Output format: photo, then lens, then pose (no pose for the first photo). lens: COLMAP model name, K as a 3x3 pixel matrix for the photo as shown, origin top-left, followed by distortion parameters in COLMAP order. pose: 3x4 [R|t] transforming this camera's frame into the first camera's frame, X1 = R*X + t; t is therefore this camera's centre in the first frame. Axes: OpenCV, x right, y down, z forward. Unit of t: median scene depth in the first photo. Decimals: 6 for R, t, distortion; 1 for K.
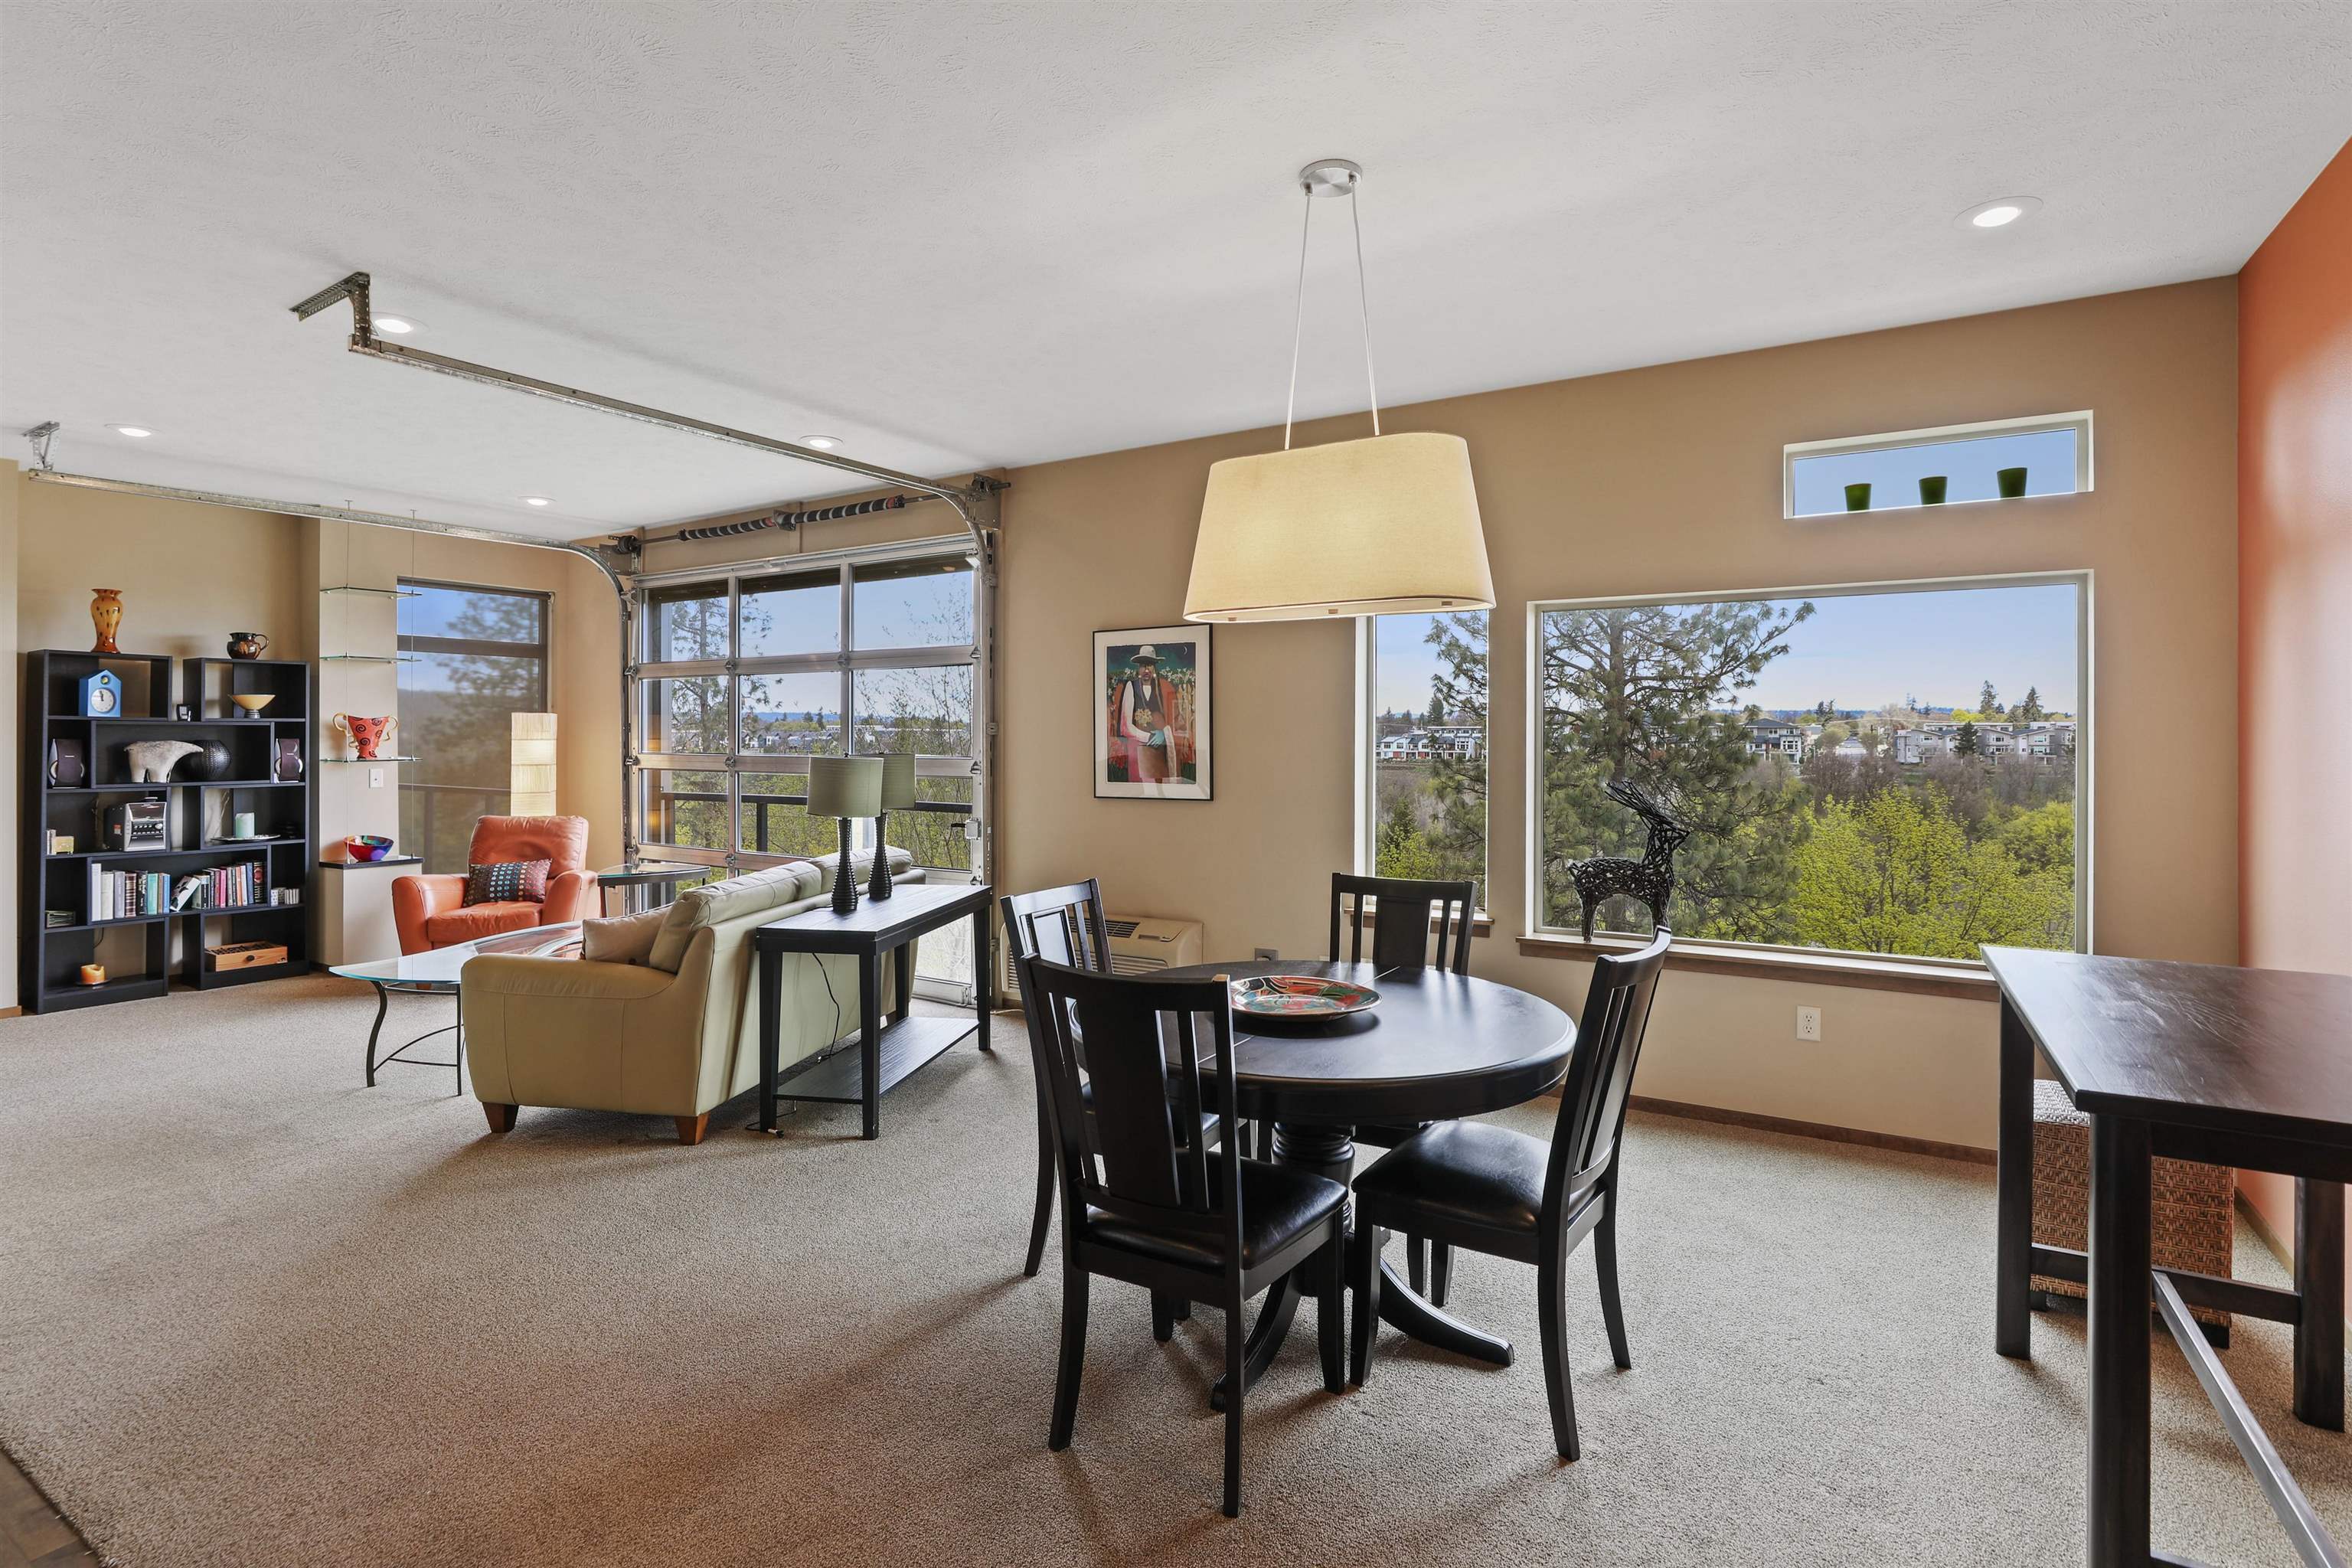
lens RADIAL K [[1164.1, 0, 1175.3], [0, 1164.1, 746.2], [0, 0, 1]] dist [-0.001007, 0.015113]
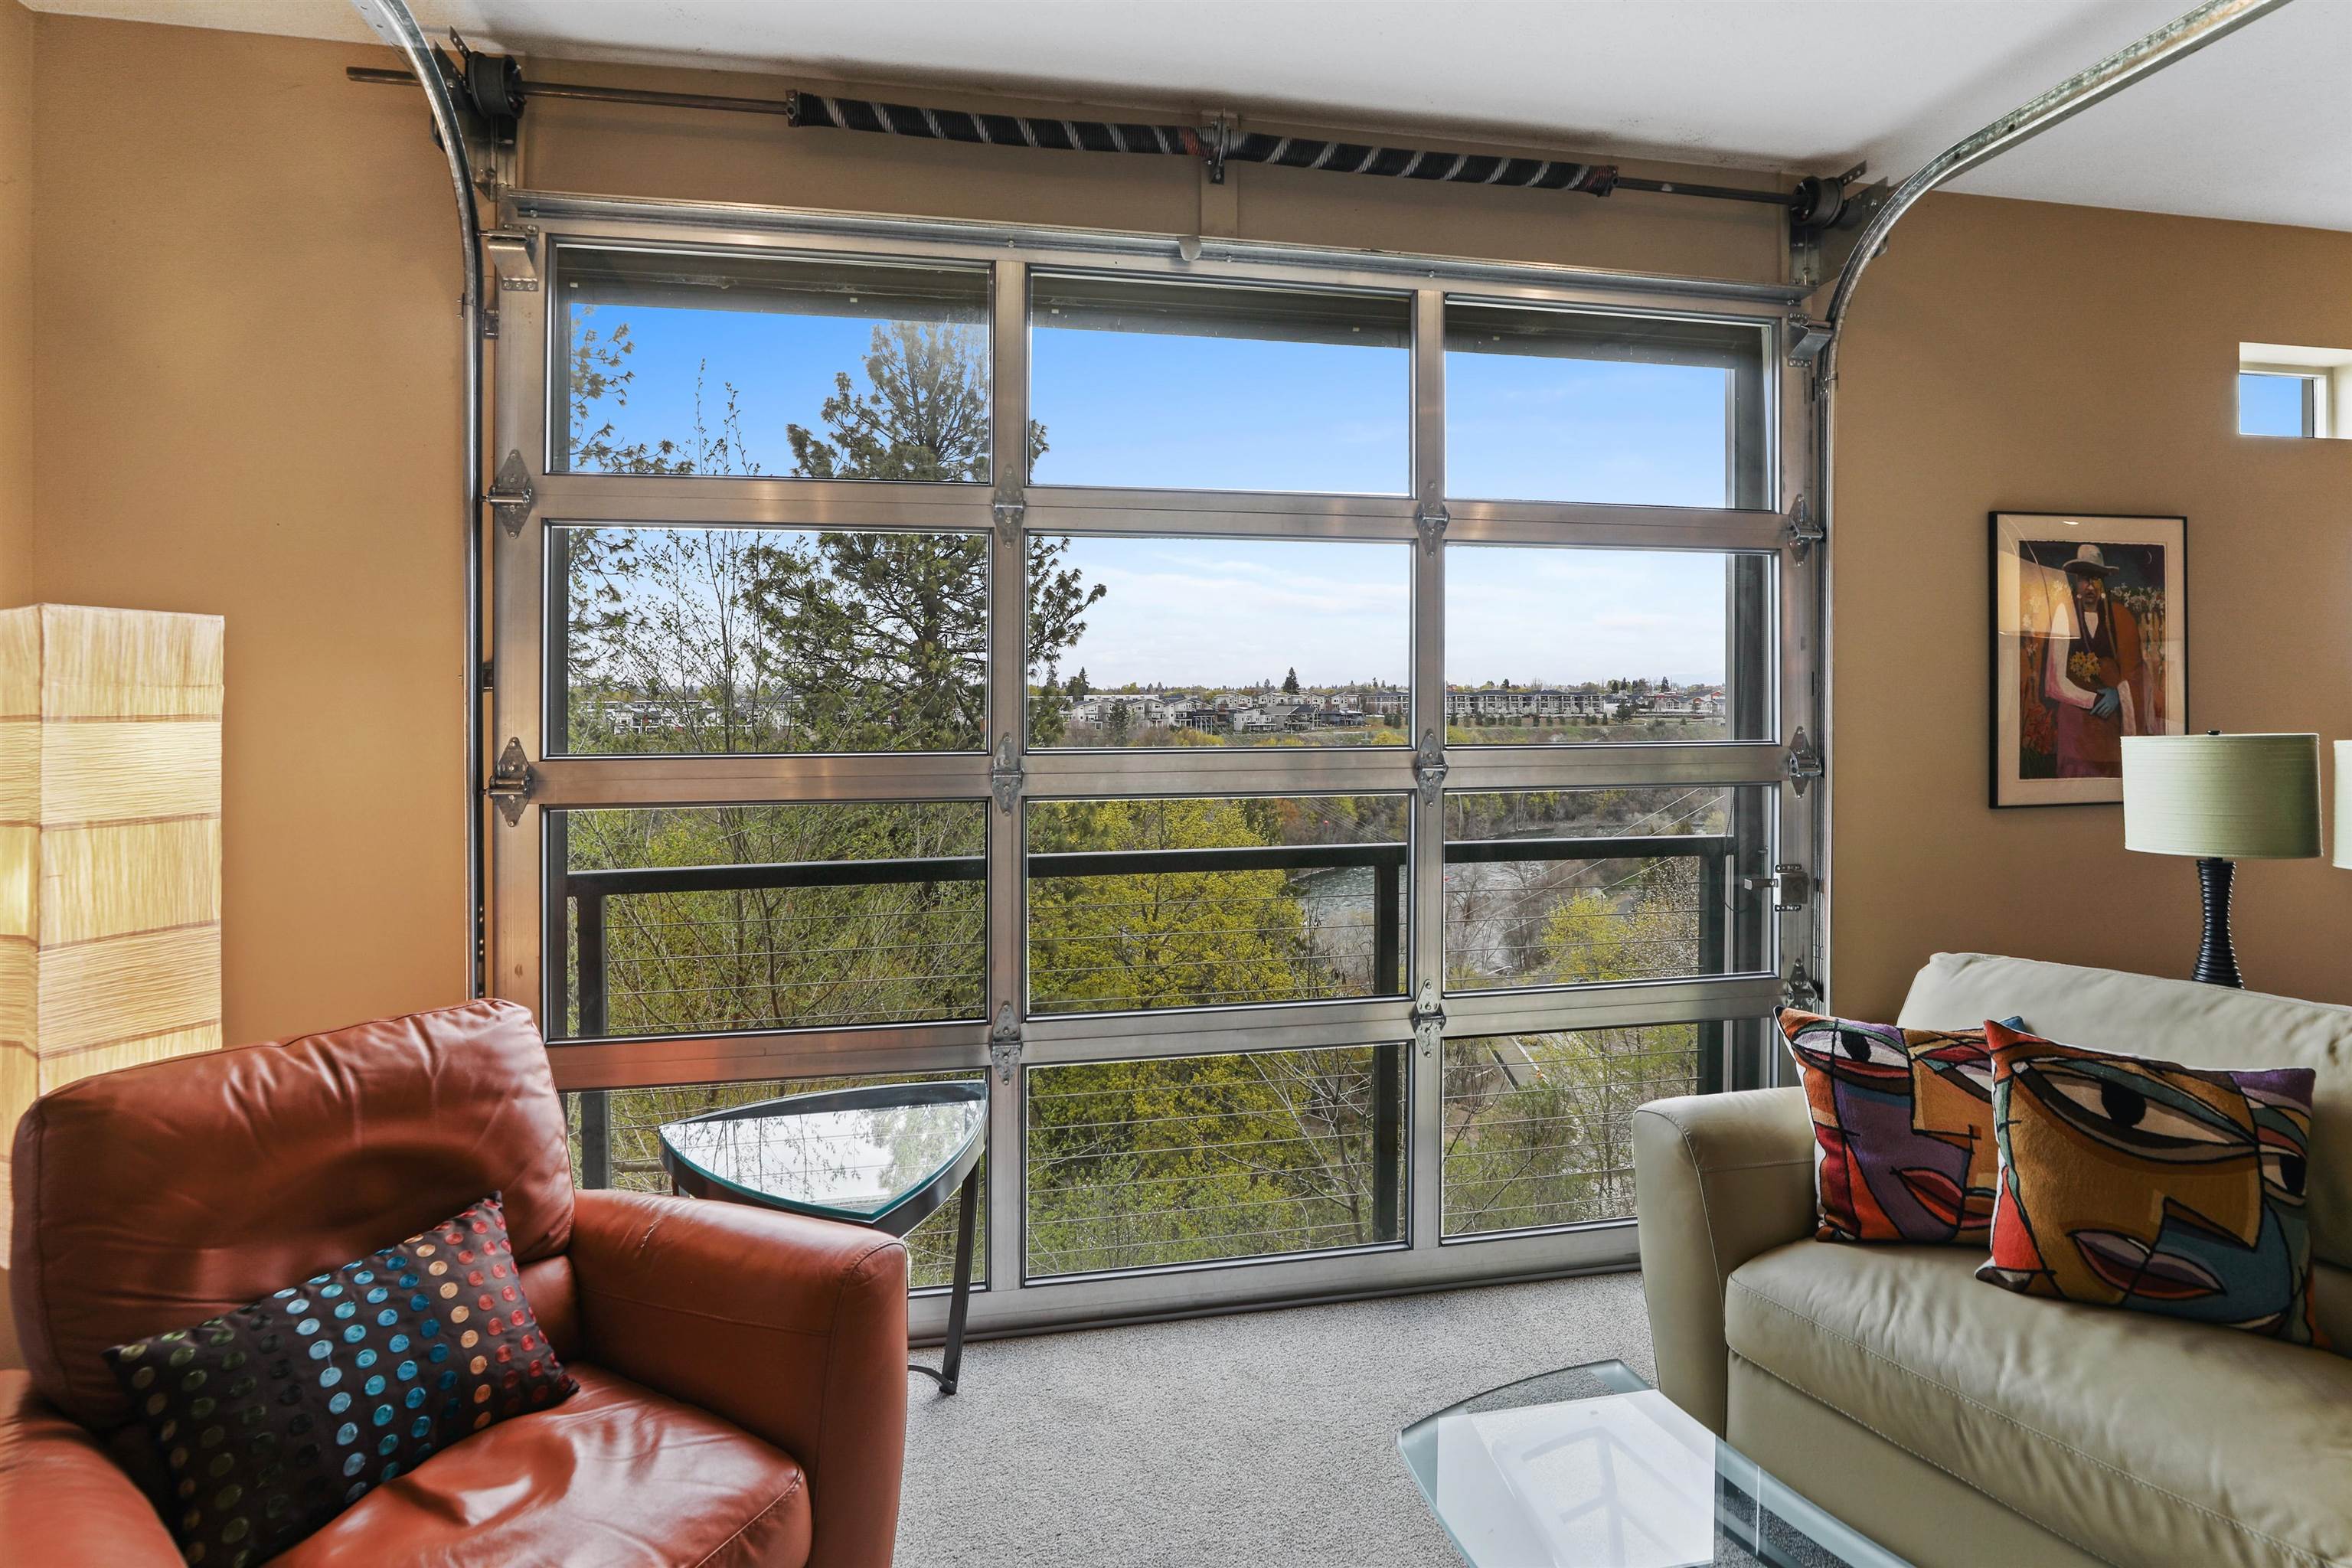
lens RADIAL K [[1132.4, 0, 1175.9], [0, 1132.4, 707.6], [0, 0, 1]] dist [-0.000788, -0.000090]
pose [[0.719389, -0.004036, 0.694596, -0.619320], [0.010501, 0.999932, -0.005066, -0.004801], [-0.694528, 0.010938, 0.719382, 0.746281]]
